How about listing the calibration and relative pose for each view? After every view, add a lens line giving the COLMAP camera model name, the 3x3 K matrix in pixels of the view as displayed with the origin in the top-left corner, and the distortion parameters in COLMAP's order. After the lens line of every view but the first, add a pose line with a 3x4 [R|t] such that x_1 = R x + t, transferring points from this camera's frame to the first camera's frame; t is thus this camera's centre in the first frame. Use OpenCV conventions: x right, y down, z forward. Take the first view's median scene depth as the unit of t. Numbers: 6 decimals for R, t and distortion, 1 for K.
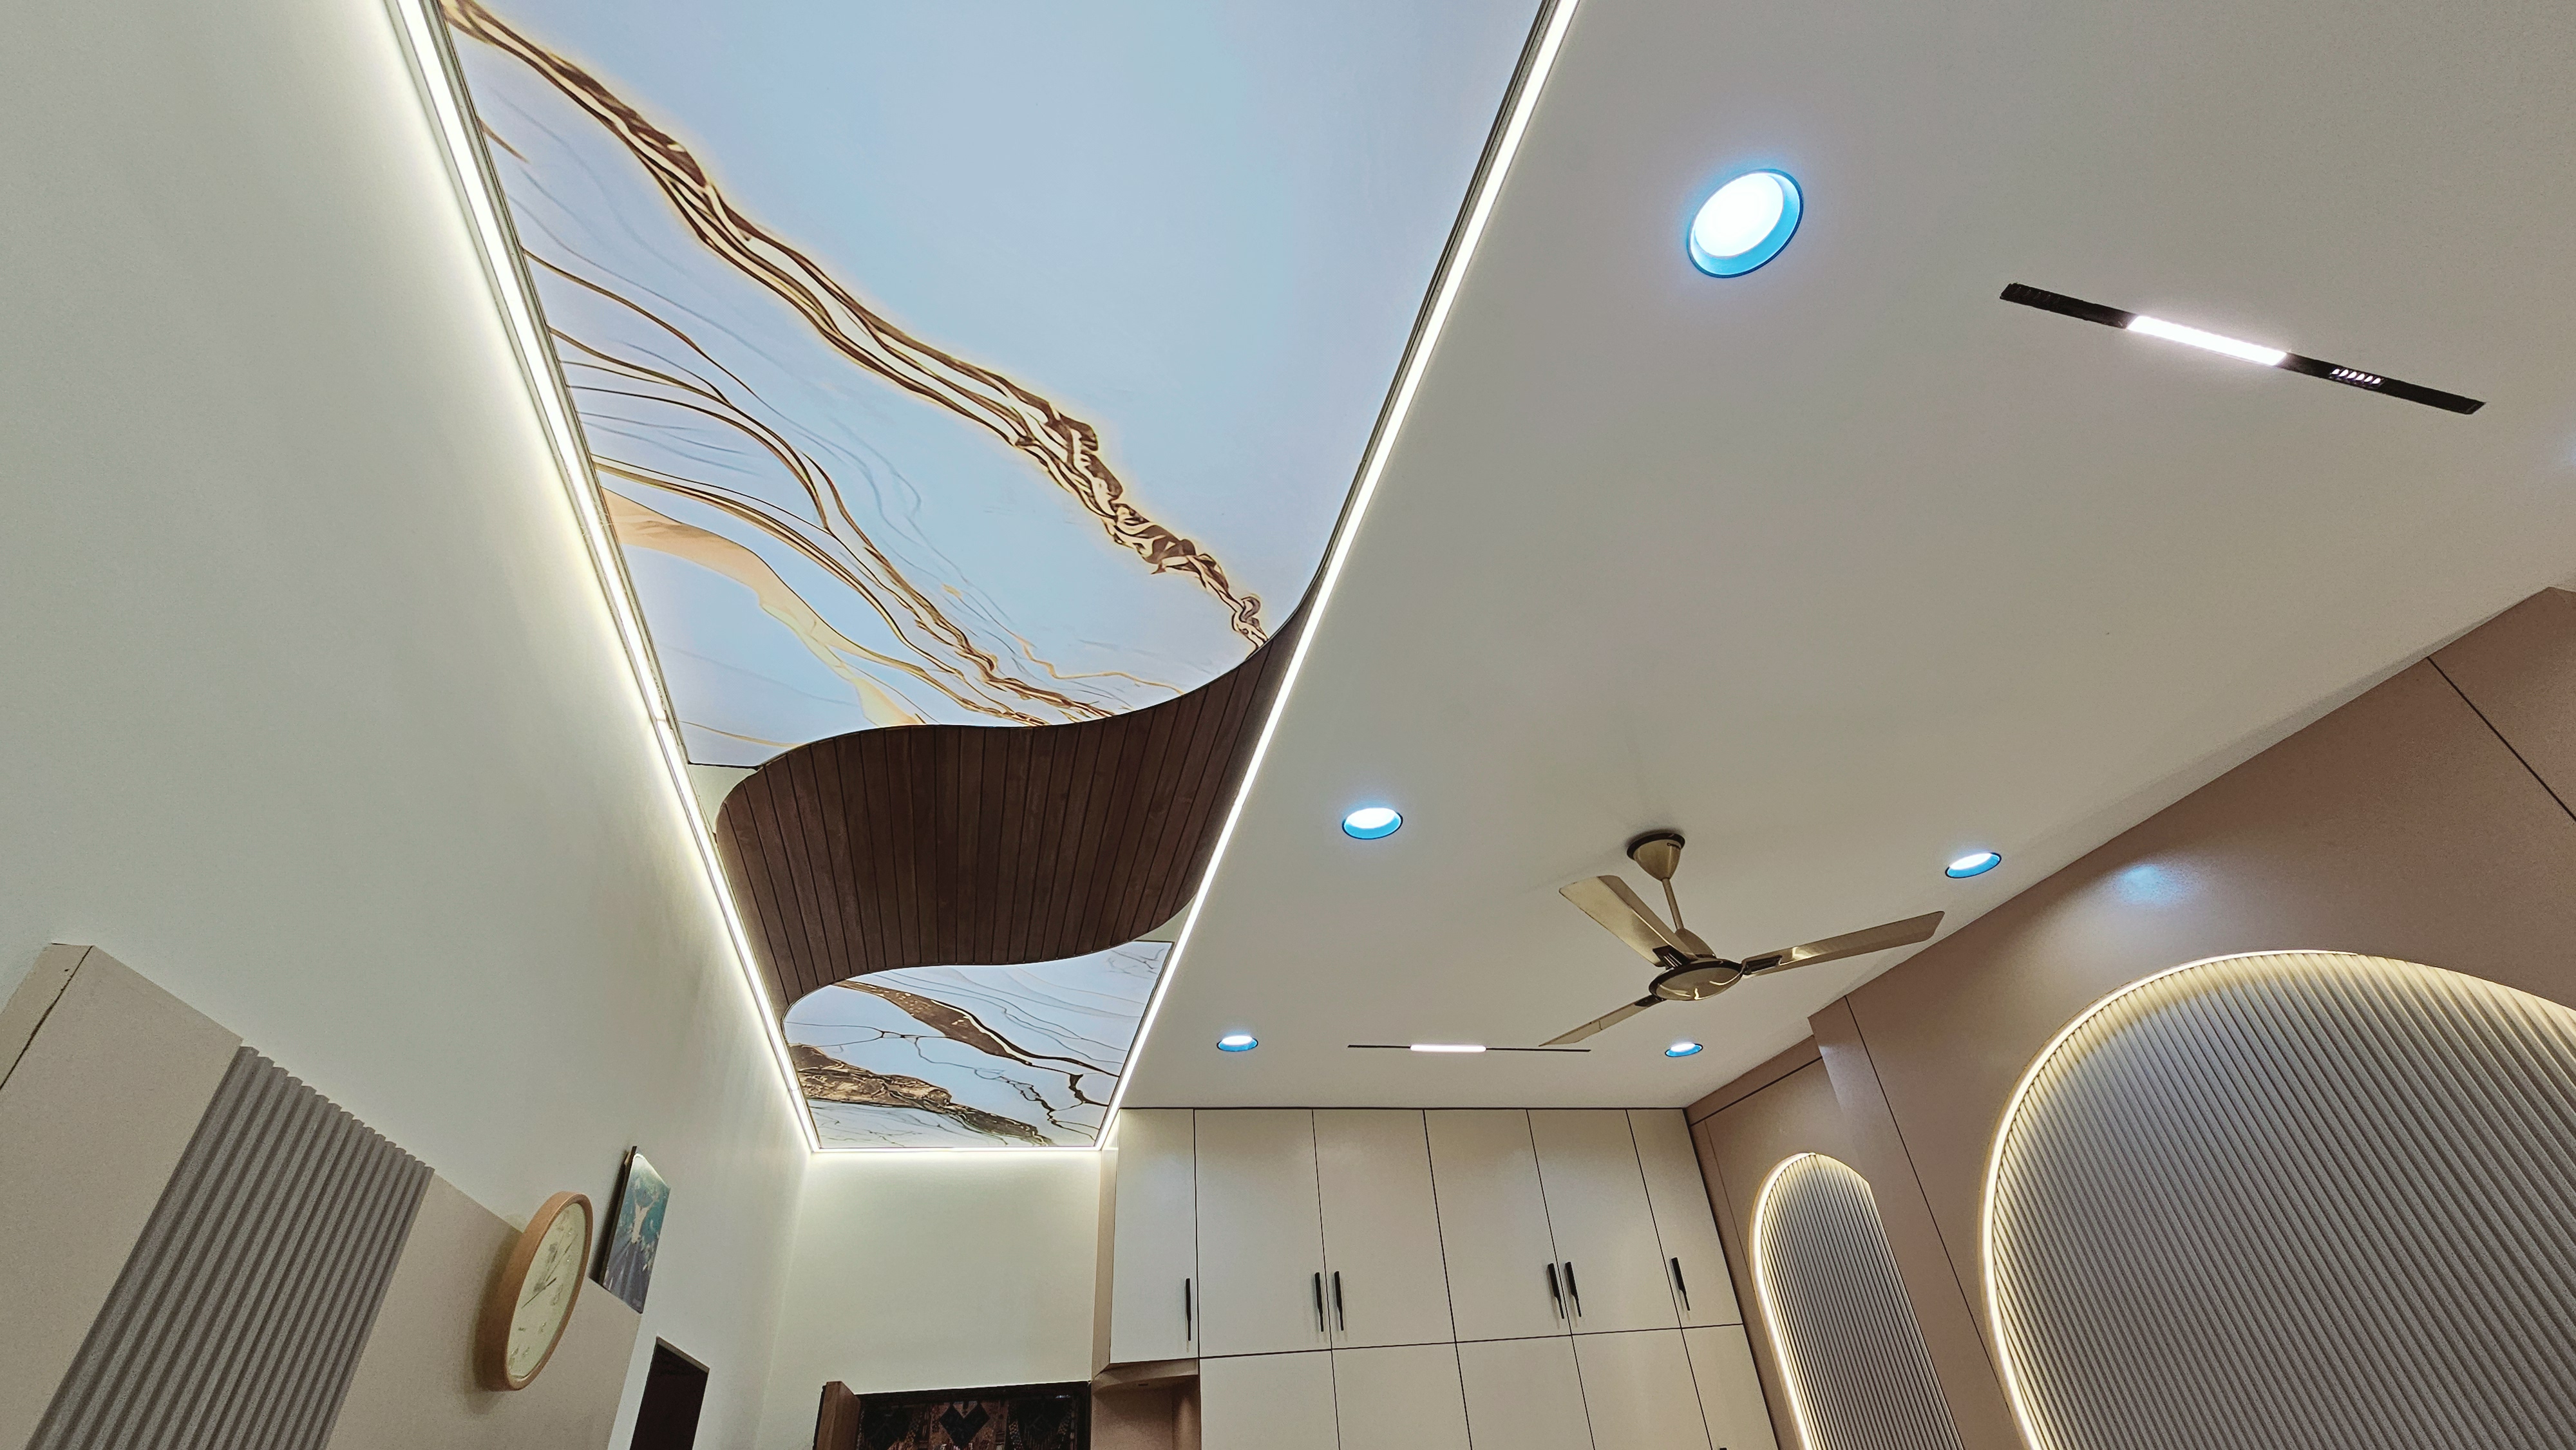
lens RADIAL K [[1041.2, 0, 1303.6], [0, 1041.2, 734.4], [0, 0, 1]] dist [-0.001647, -0.000153]
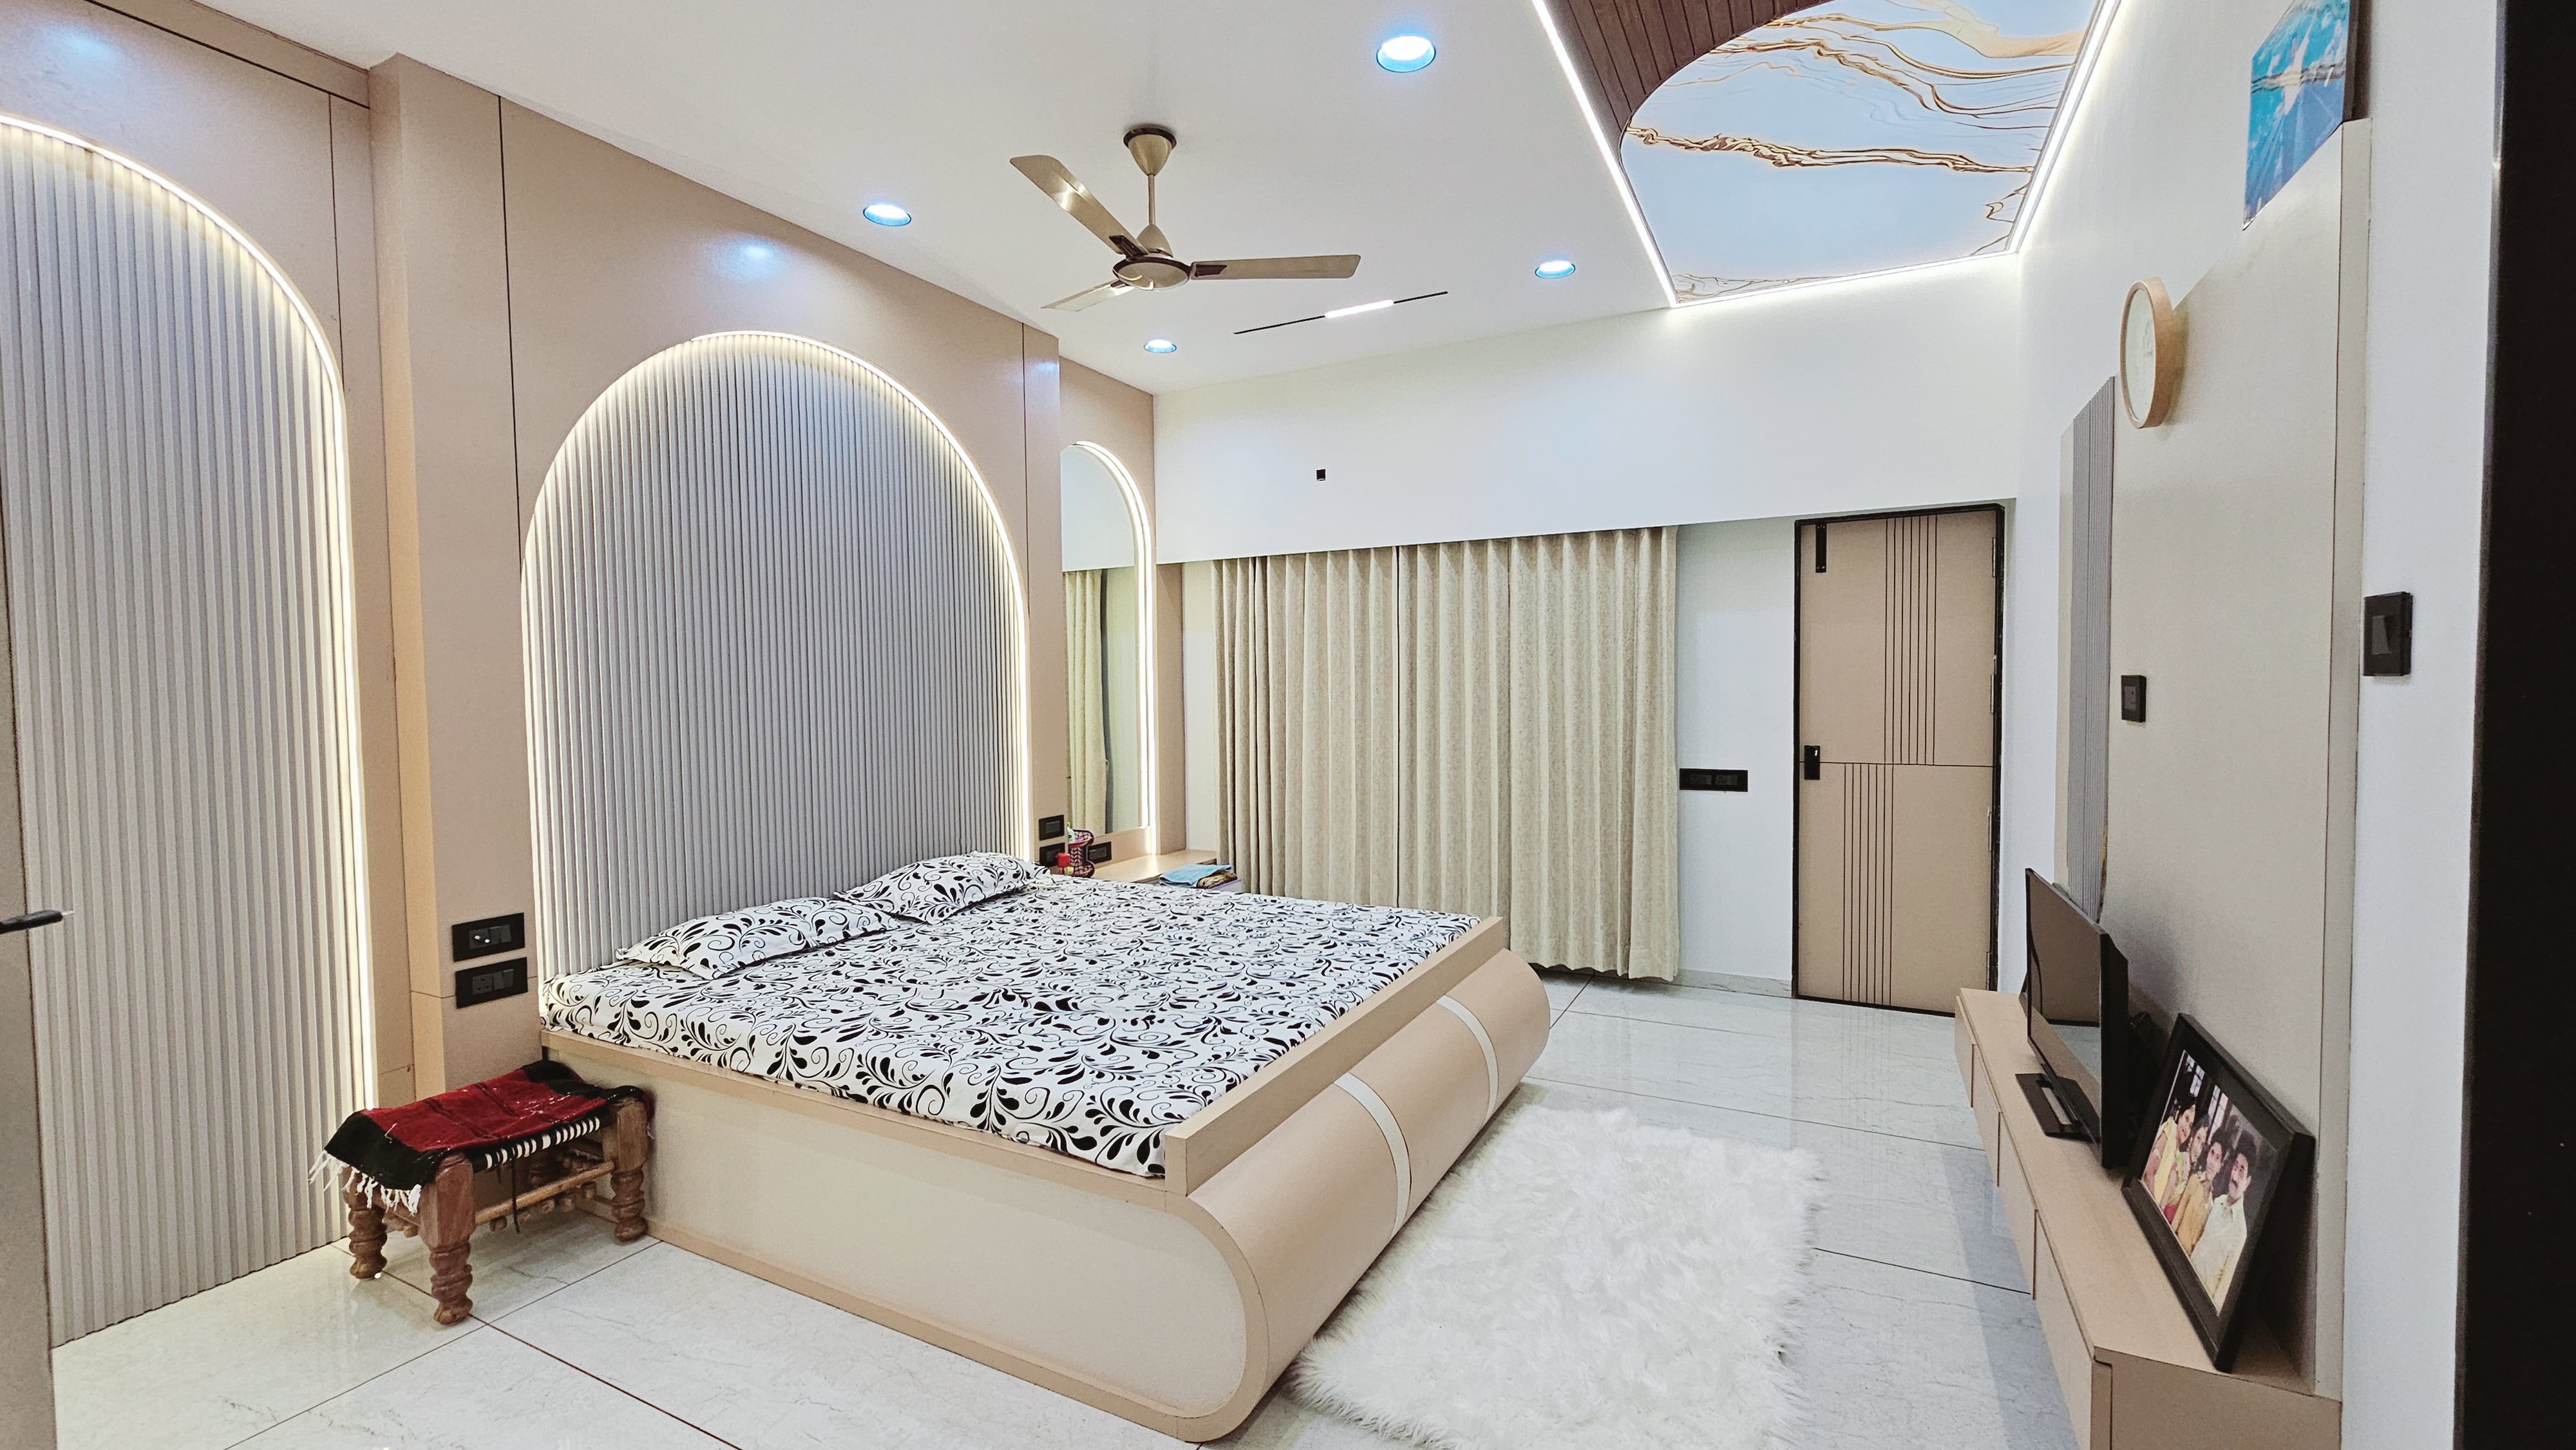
lens RADIAL K [[1050.7, 0, 1289.1], [0, 1050.7, 718.8], [0, 0, 1]] dist [0.000233, 0.000042]
pose [[-0.724898, 0.066555, 0.685633, -0.323683], [-0.342882, 0.828398, -0.442932, 0.707352], [-0.597456, -0.556173, -0.577683, 0.819734]]
